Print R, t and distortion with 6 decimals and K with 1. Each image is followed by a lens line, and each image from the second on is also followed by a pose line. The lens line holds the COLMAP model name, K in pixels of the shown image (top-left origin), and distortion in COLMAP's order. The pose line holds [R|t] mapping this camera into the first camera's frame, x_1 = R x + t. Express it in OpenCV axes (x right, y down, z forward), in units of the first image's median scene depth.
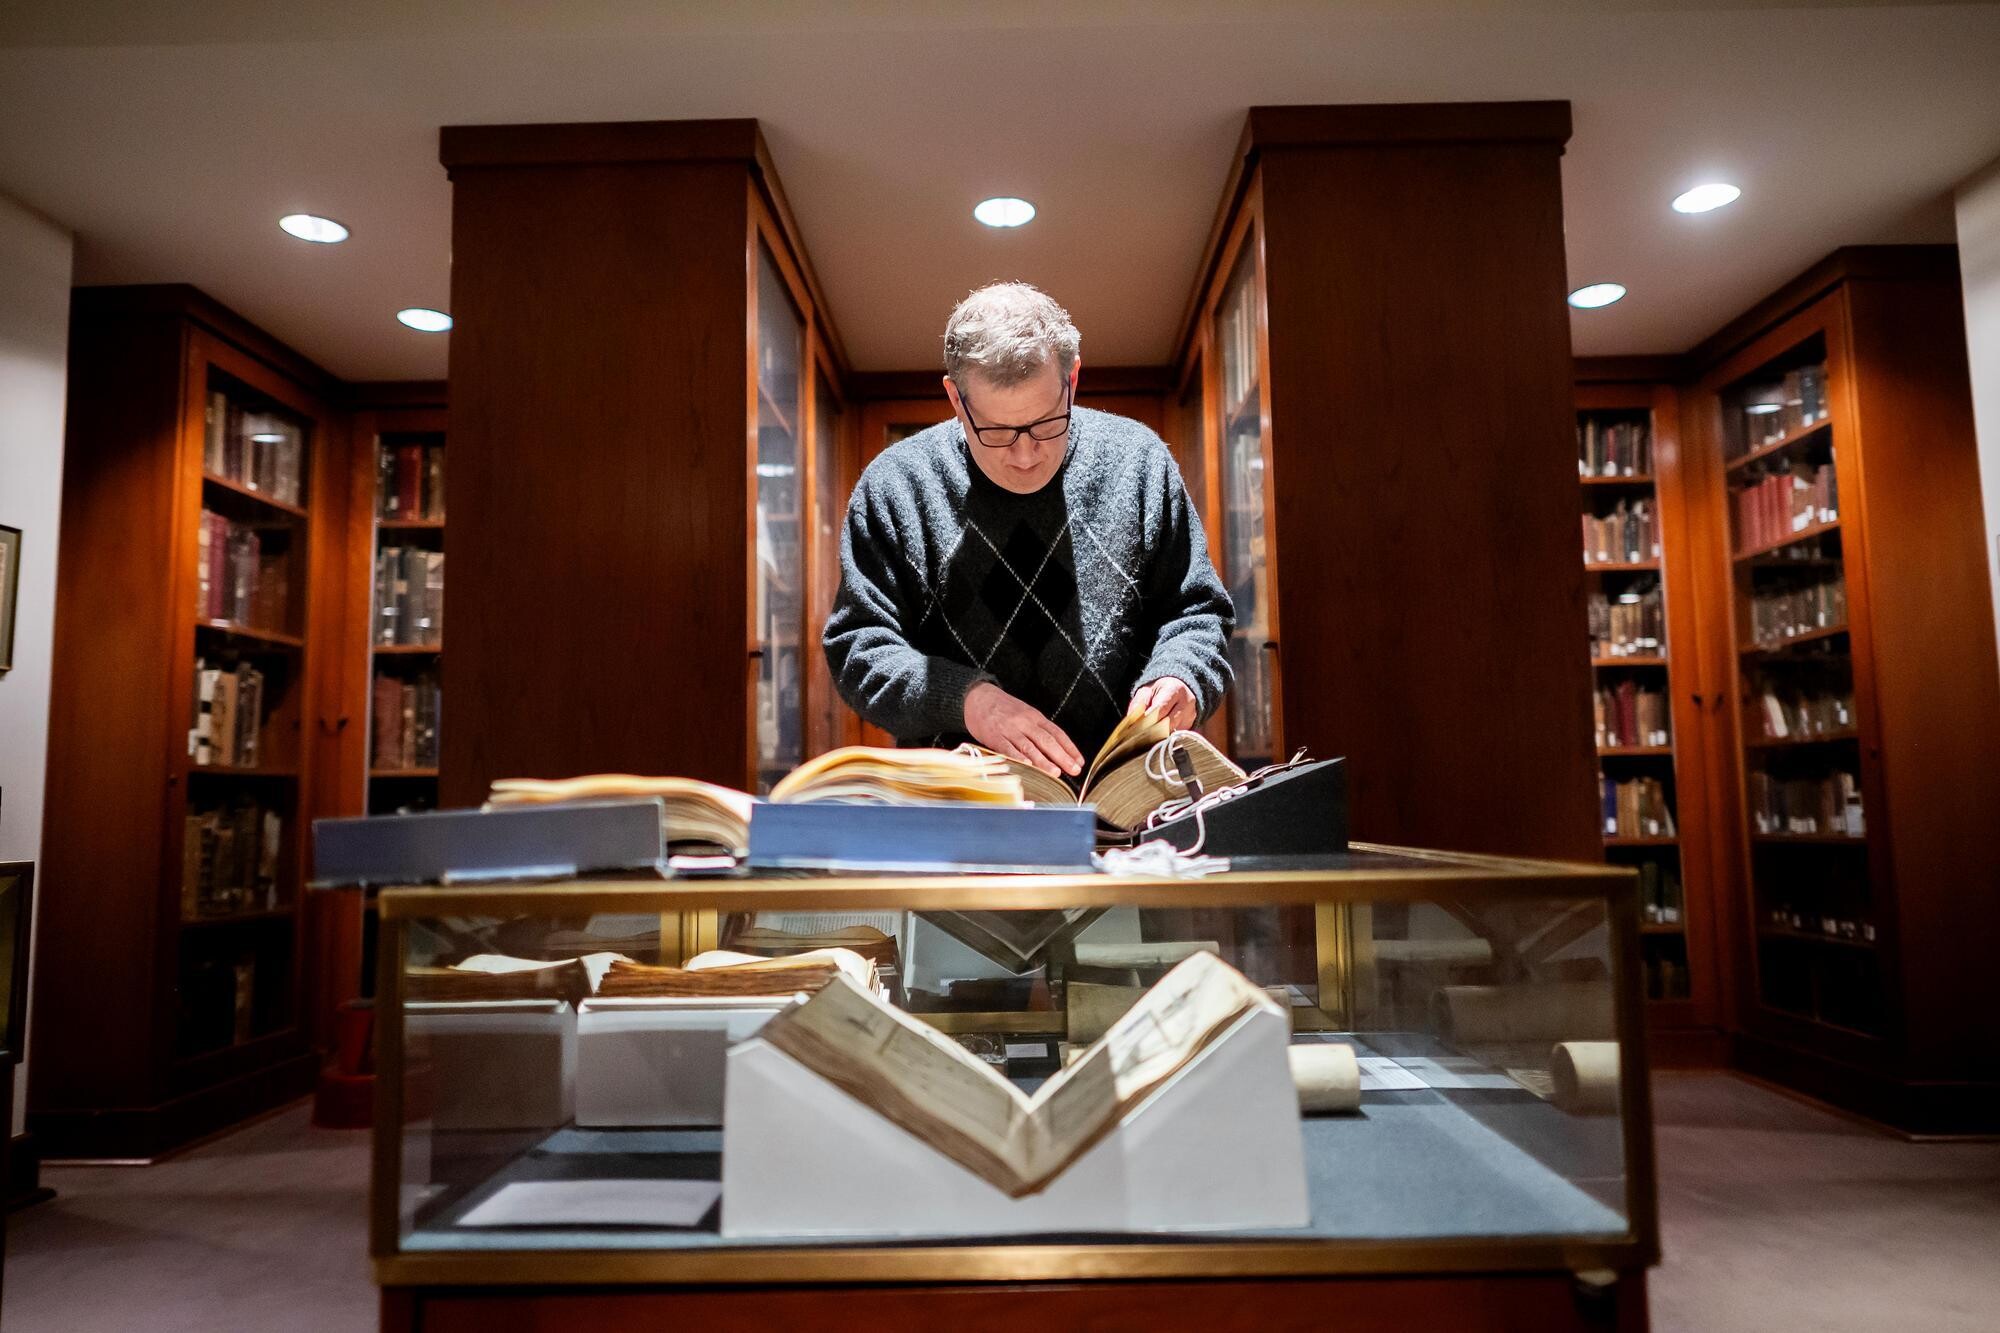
lens RADIAL K [[1373.2, 0, 1000.0], [0, 1373.2, 666.5], [0, 0, 1]] dist [0.000321, -0.000069]
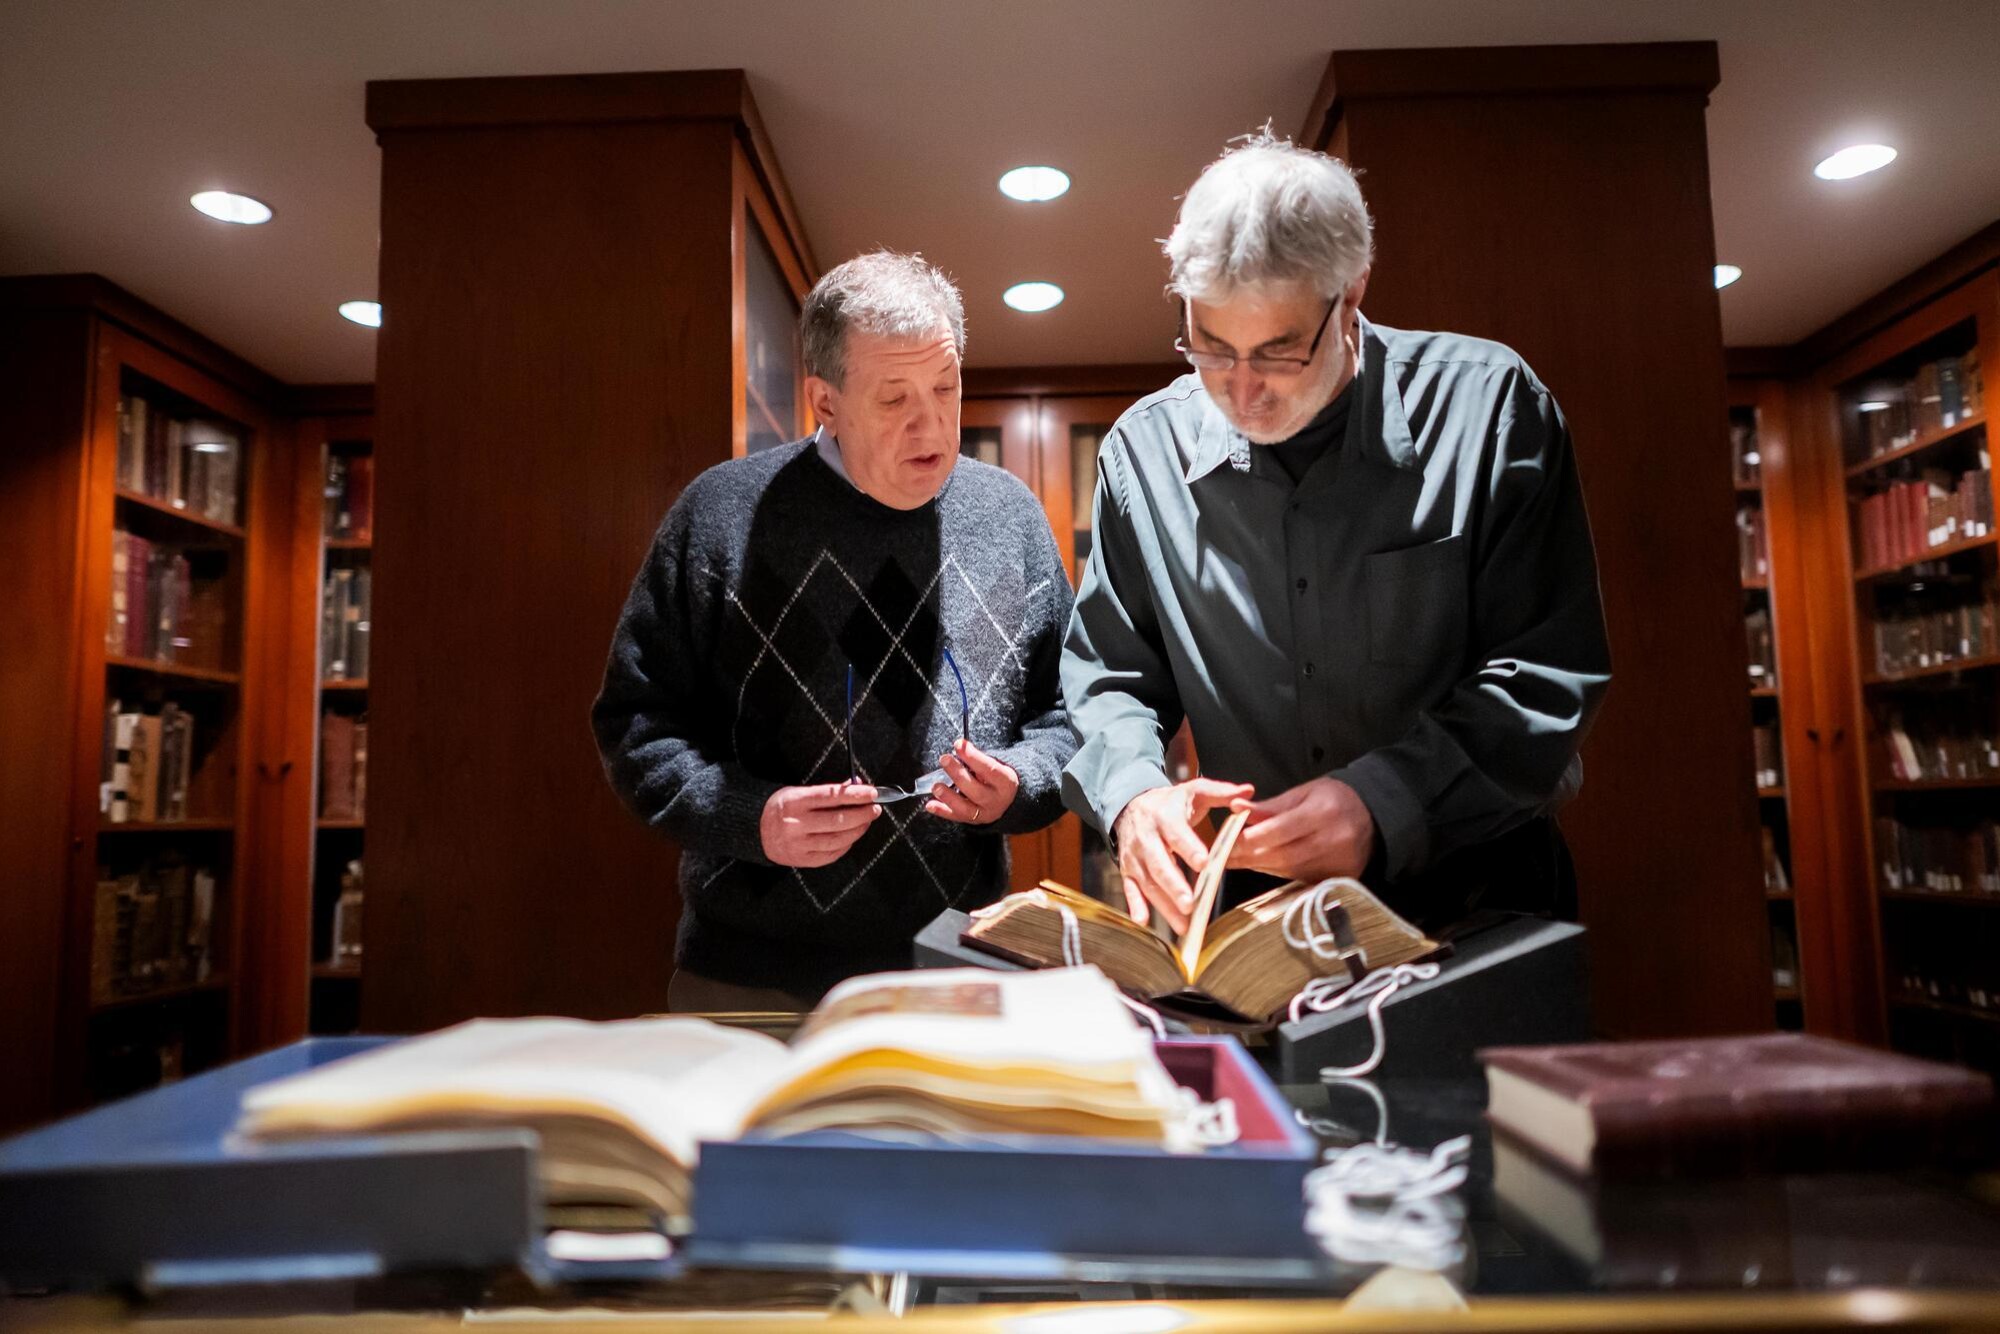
lens RADIAL K [[1393.3, 0, 1004.7], [0, 1393.3, 664.6], [0, 0, 1]] dist [-0.000561, -0.000693]
pose [[0.999986, -0.005266, -0.000498, -0.013477], [0.005265, 0.999981, -0.003059, -0.022976], [0.000514, 0.003057, 0.999995, 0.108537]]
